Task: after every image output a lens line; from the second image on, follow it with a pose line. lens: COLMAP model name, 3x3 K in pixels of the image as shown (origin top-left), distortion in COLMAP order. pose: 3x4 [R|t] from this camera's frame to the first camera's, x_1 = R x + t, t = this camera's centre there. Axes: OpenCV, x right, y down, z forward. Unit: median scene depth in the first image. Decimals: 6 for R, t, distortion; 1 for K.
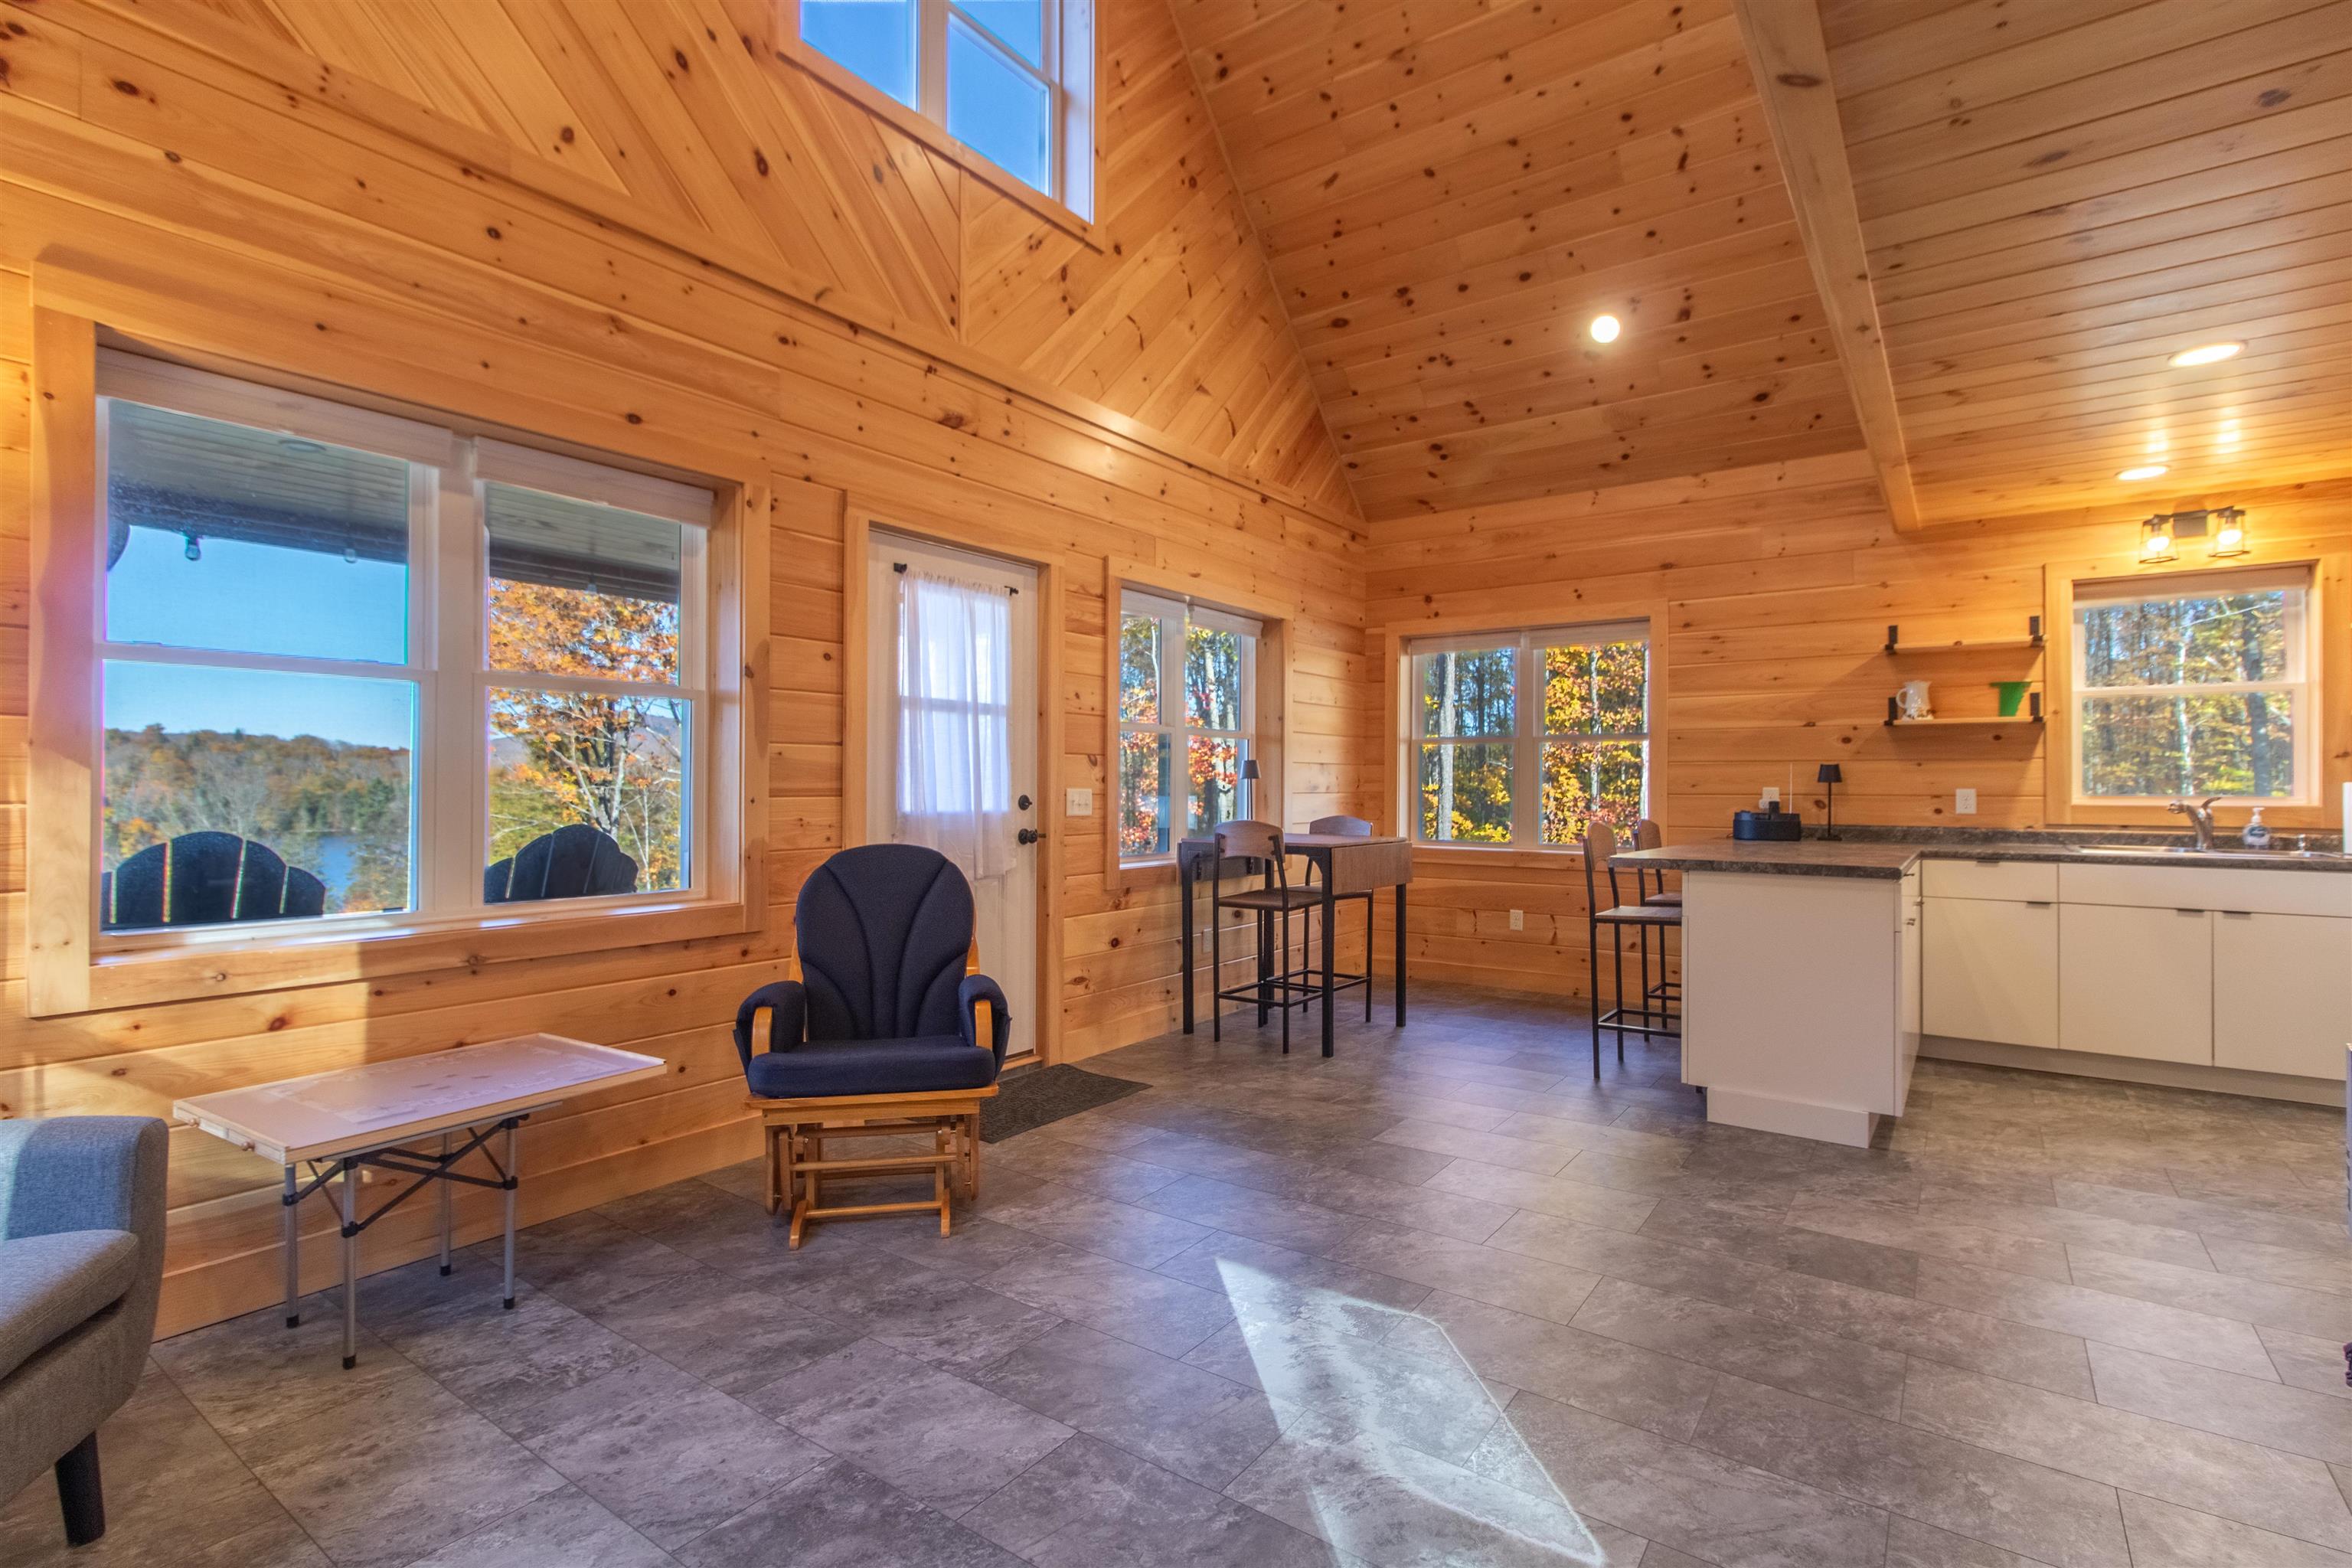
lens RADIAL K [[1096.5, 0, 1167.7], [0, 1096.5, 776.5], [0, 0, 1]] dist [0.003290, 0.000246]
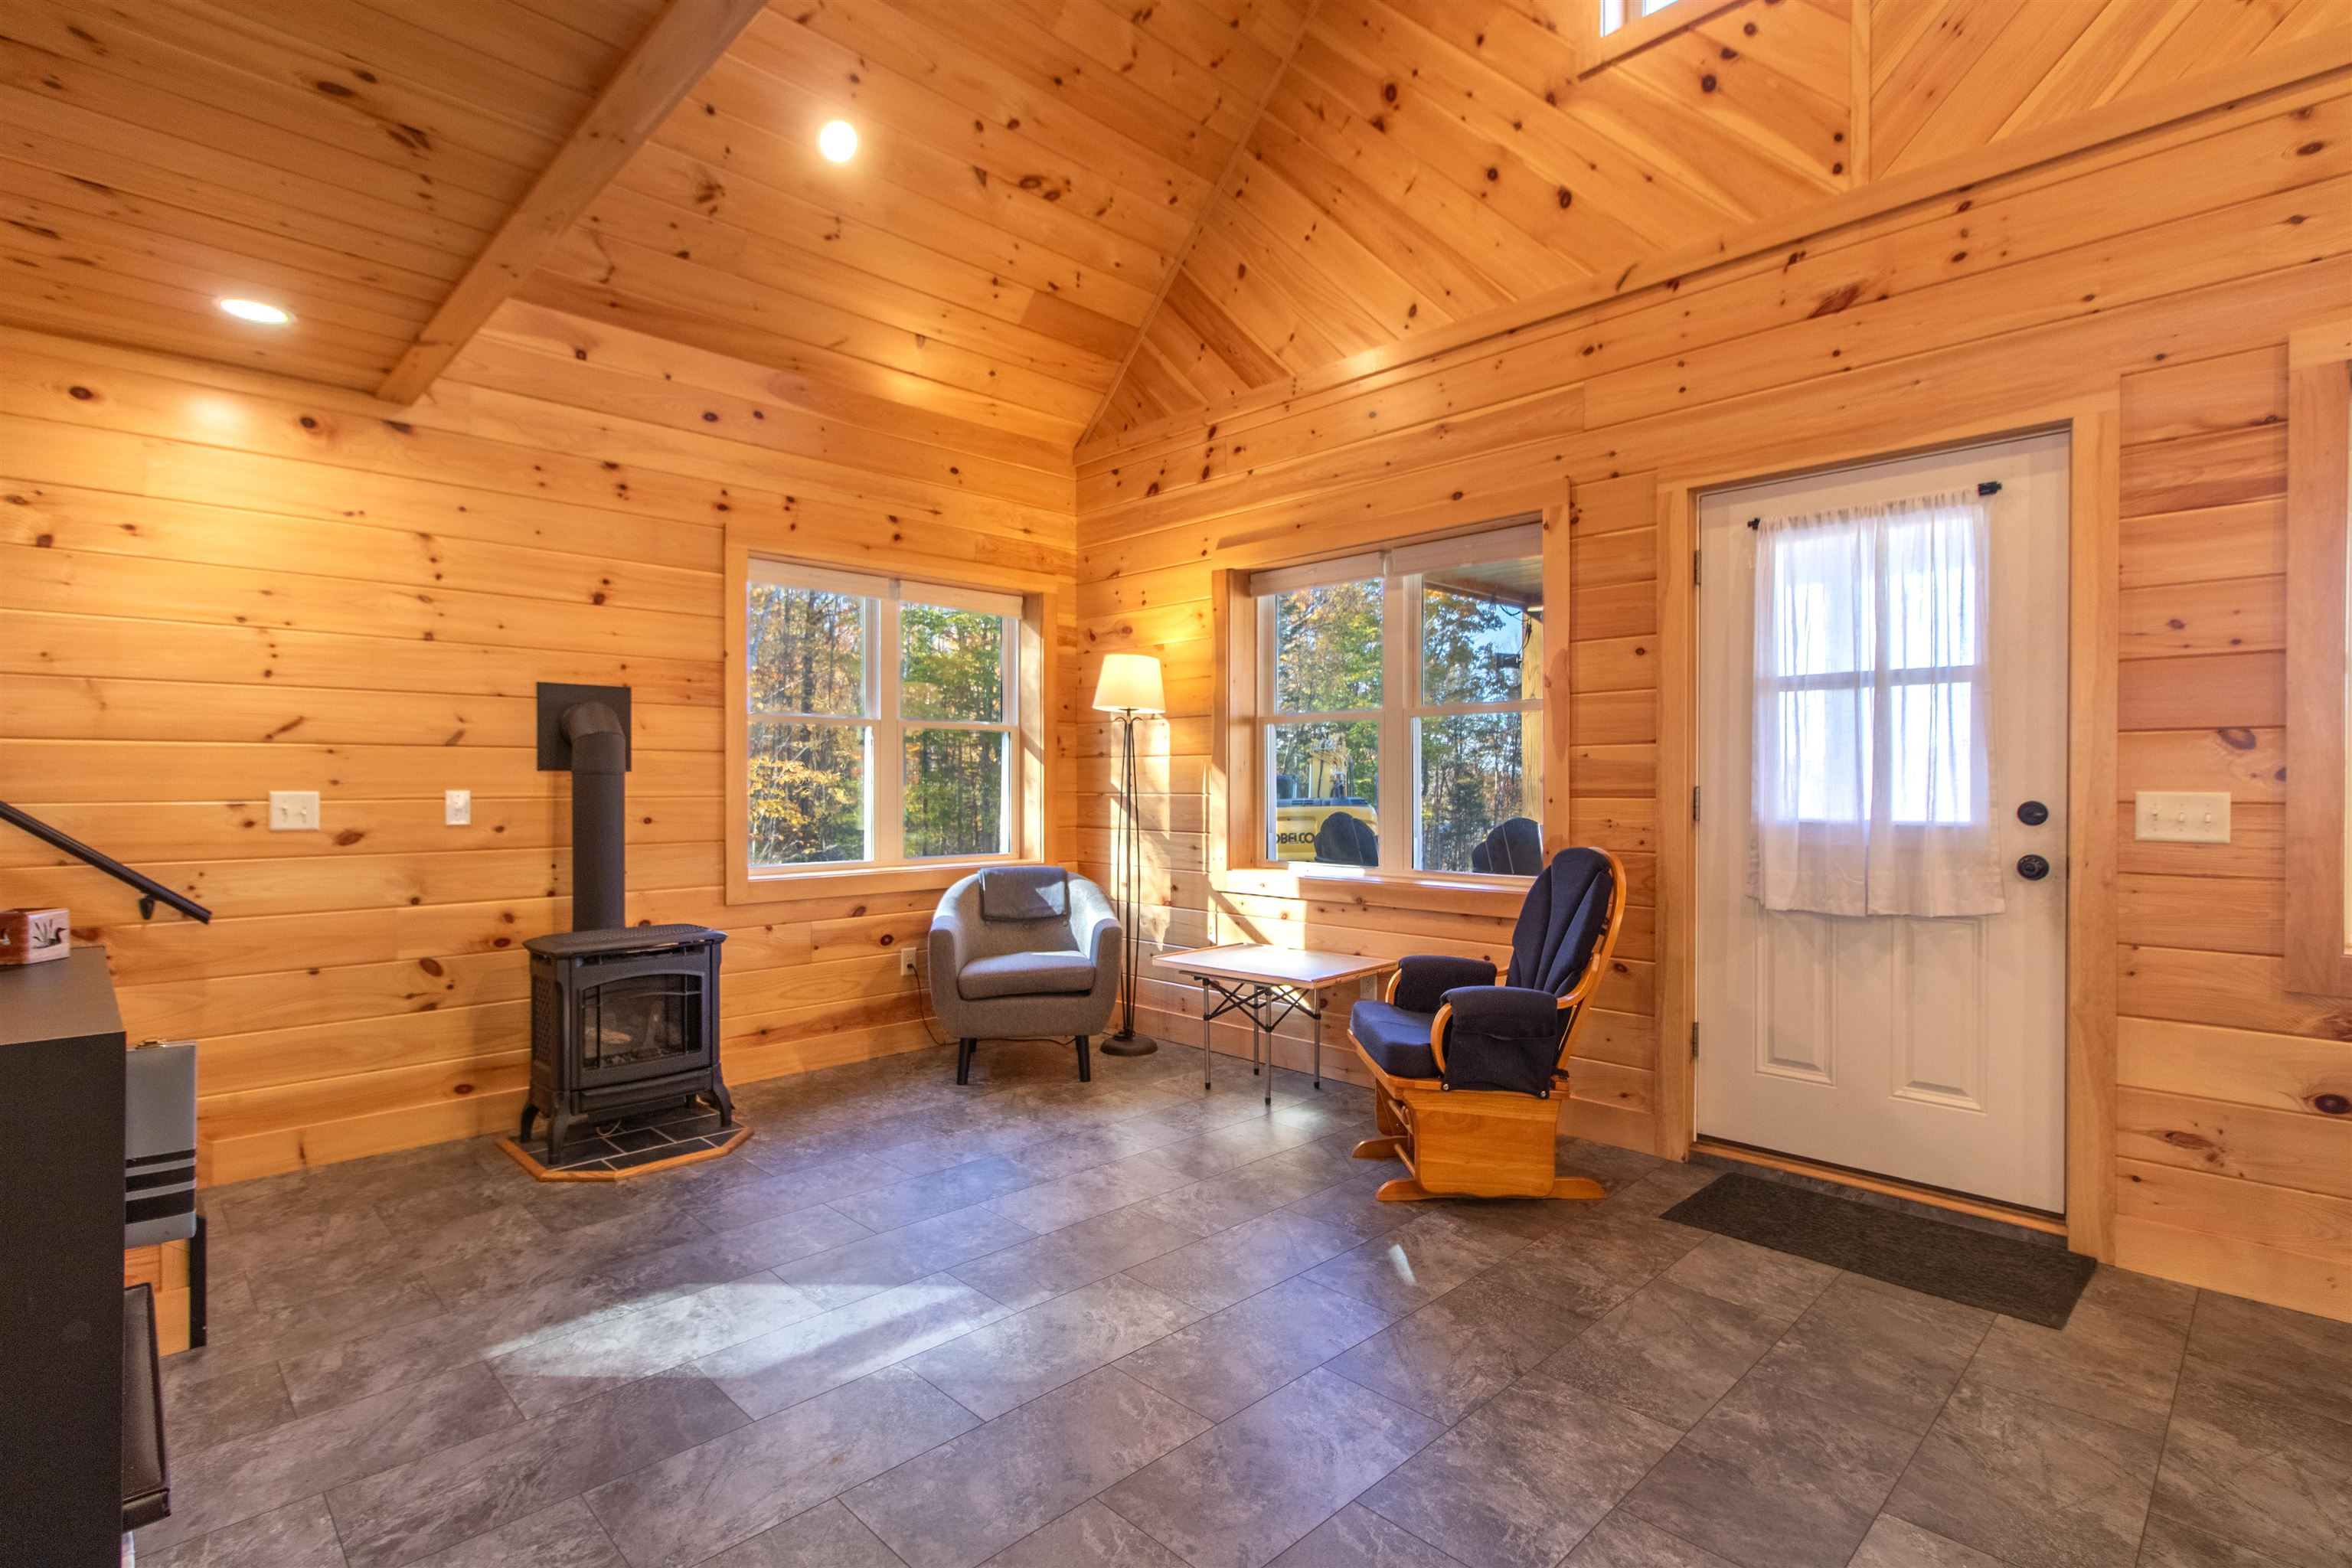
lens RADIAL K [[1132.1, 0, 1162.7], [0, 1132.1, 788.2], [0, 0, 1]] dist [0.003908, 0.000474]
pose [[-0.172842, 0.000975, -0.984949, 0.548634], [0.007345, 0.999973, -0.000299, 0.005457], [0.984922, -0.007286, -0.172844, 0.569683]]
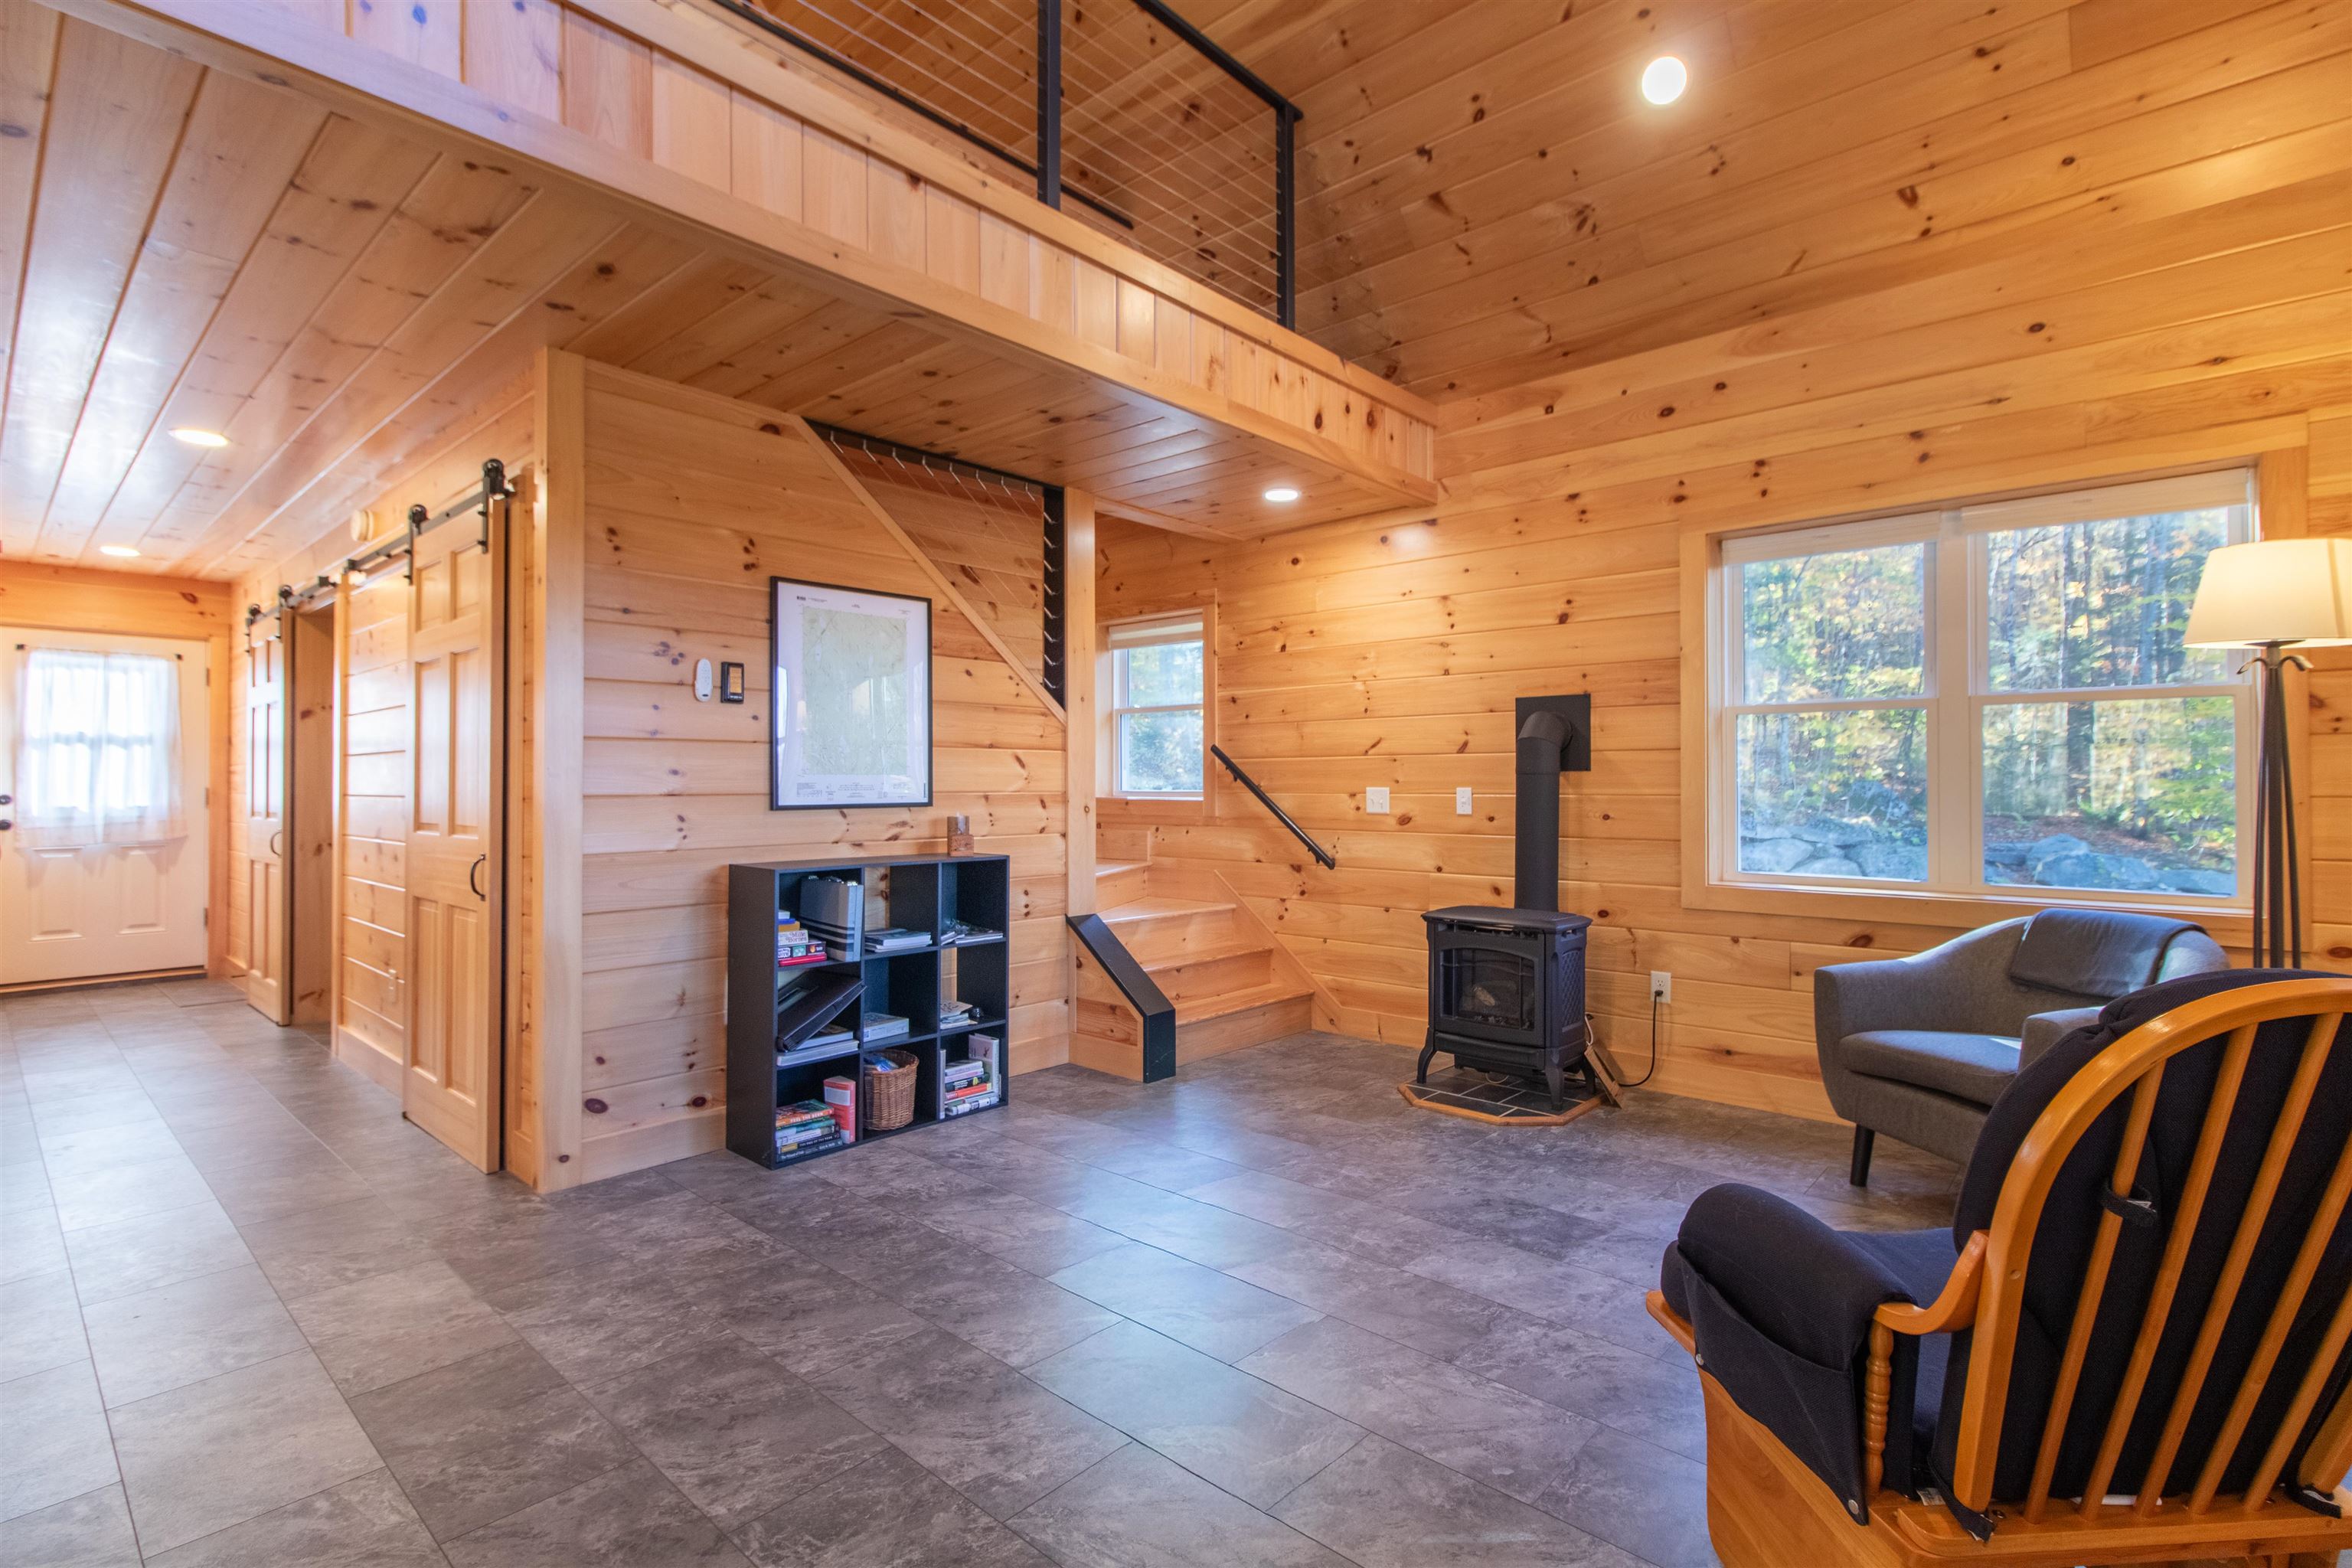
lens RADIAL K [[1083.8, 0, 1162.5], [0, 1083.8, 773.8], [0, 0, 1]] dist [0.004948, -0.000245]
pose [[-0.993654, -0.001667, 0.112466, 0.023045], [-0.003503, 0.999864, -0.016132, 0.007396], [-0.112424, -0.016423, -0.993525, 0.949754]]
